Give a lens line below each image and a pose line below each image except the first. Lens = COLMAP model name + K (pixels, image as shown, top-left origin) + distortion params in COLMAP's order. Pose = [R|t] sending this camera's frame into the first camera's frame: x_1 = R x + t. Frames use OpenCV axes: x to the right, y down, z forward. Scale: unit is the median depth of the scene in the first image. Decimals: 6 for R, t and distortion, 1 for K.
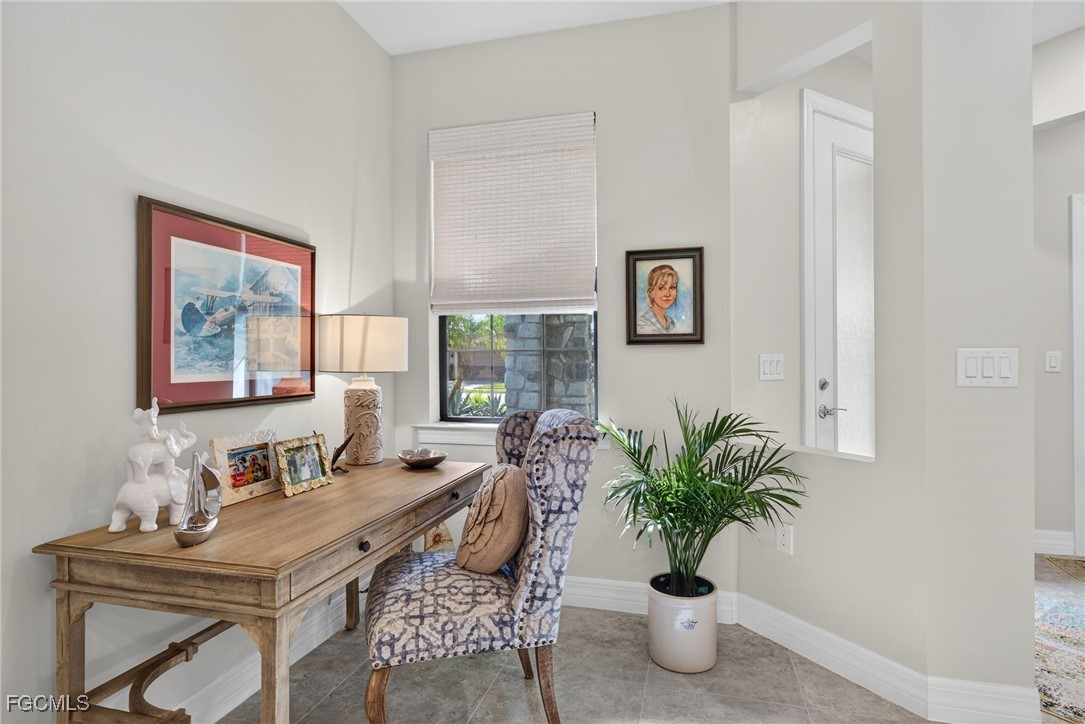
lens RADIAL K [[558.9, 0, 547.3], [0, 558.9, 359.3], [0, 0, 1]] dist [-0.006086, -0.000158]
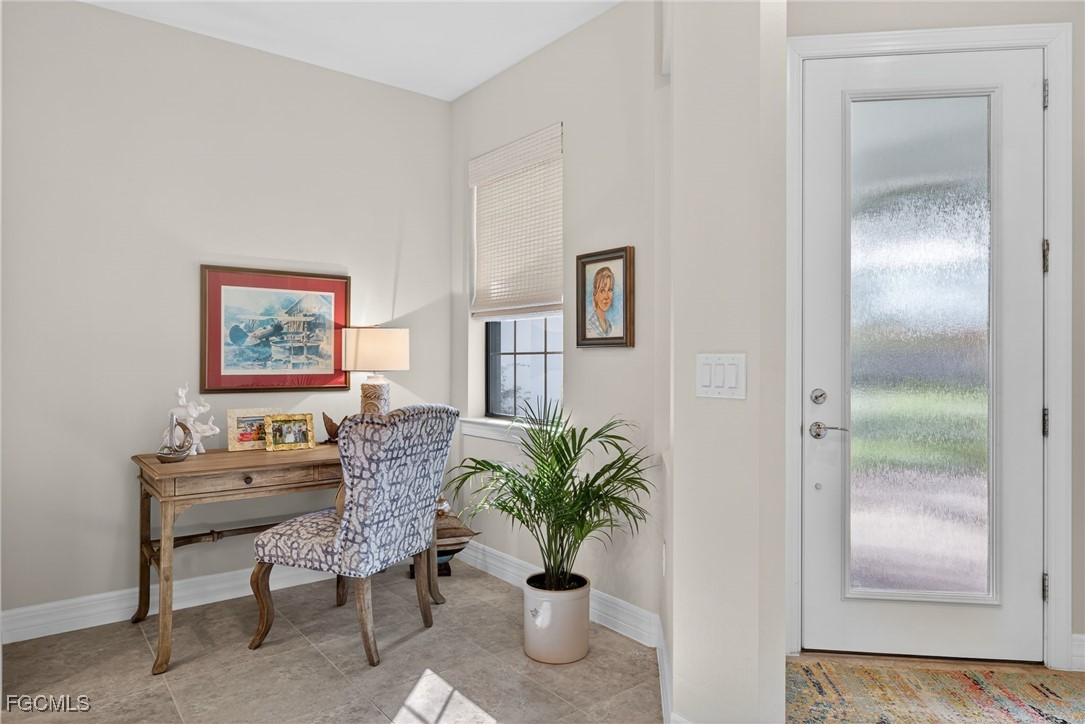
lens RADIAL K [[652.3, 0, 539.8], [0, 652.3, 364.4], [0, 0, 1]] dist [-0.011872, 0.016371]
pose [[0.803751, 0.010254, -0.594877, 1.074235], [-0.005694, 0.999938, 0.009542, -0.010407], [0.594938, -0.004282, 0.803760, 0.012267]]
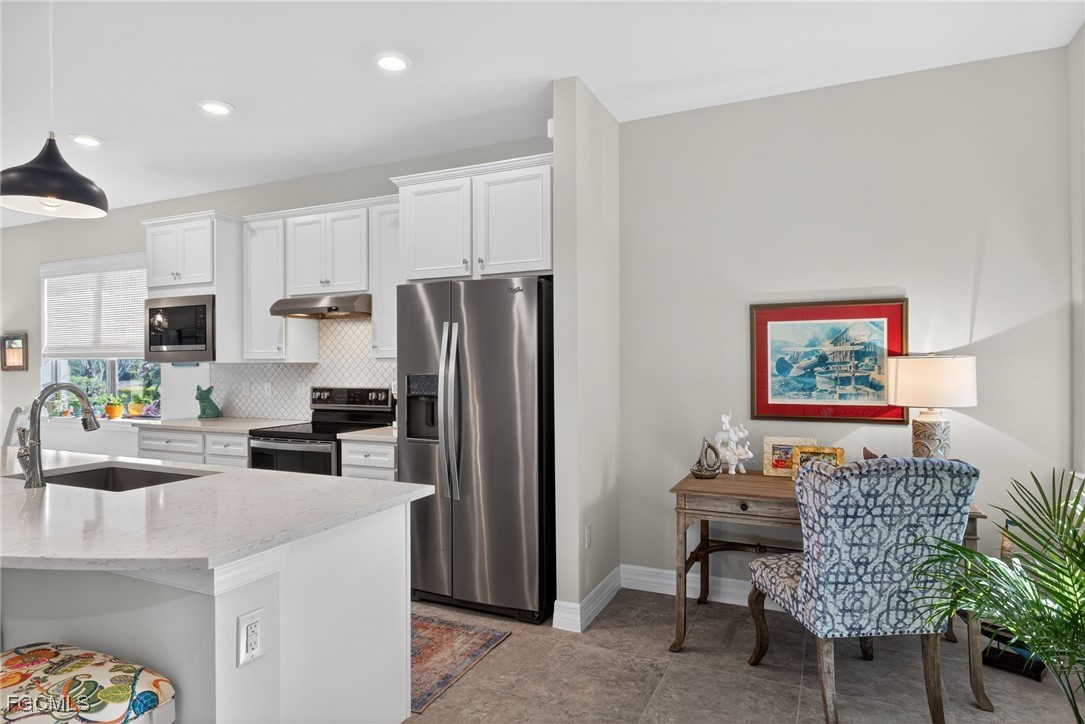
lens RADIAL K [[619.4, 0, 550.2], [0, 619.4, 358.1], [0, 0, 1]] dist [-0.008291, -0.000731]
pose [[-0.154381, 0.000197, -0.988011, 1.236364], [0.009006, 0.999959, -0.001208, -0.094330], [0.987970, -0.009085, -0.154376, 0.537110]]
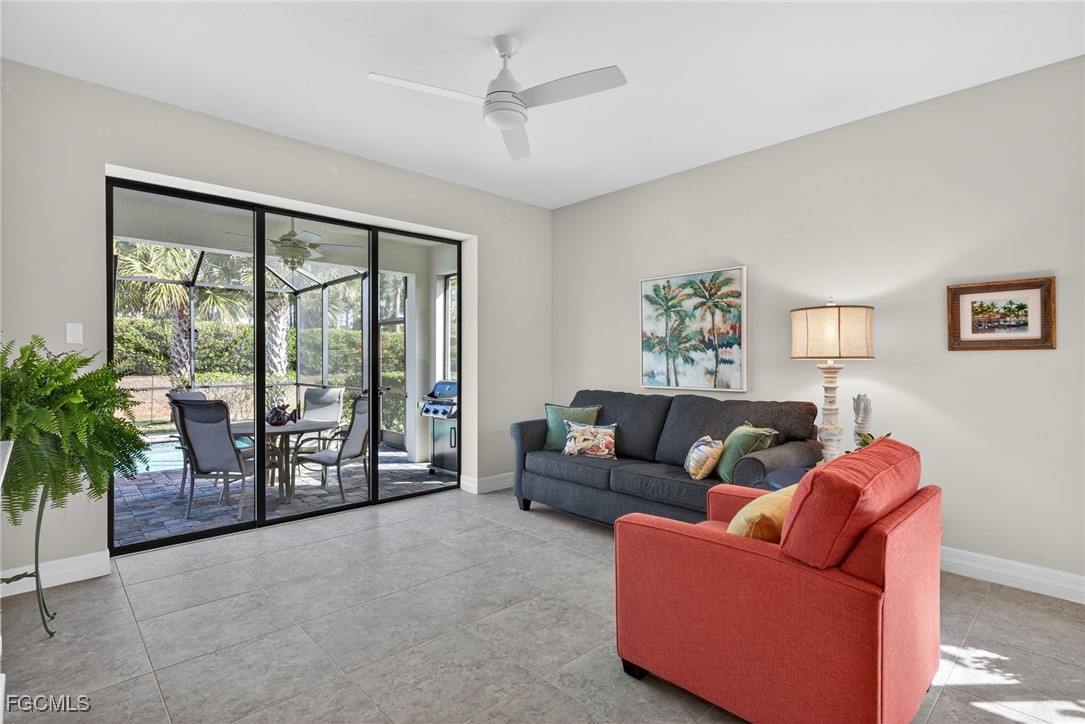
lens RADIAL K [[526.3, 0, 544.4], [0, 526.3, 360.2], [0, 0, 1]] dist [0.000895, -0.001403]
pose [[-0.517261, 0.008391, -0.855787, 0.378500], [0.004891, 0.999965, 0.006849, -0.040154], [0.855814, -0.000643, -0.517283, -3.163797]]
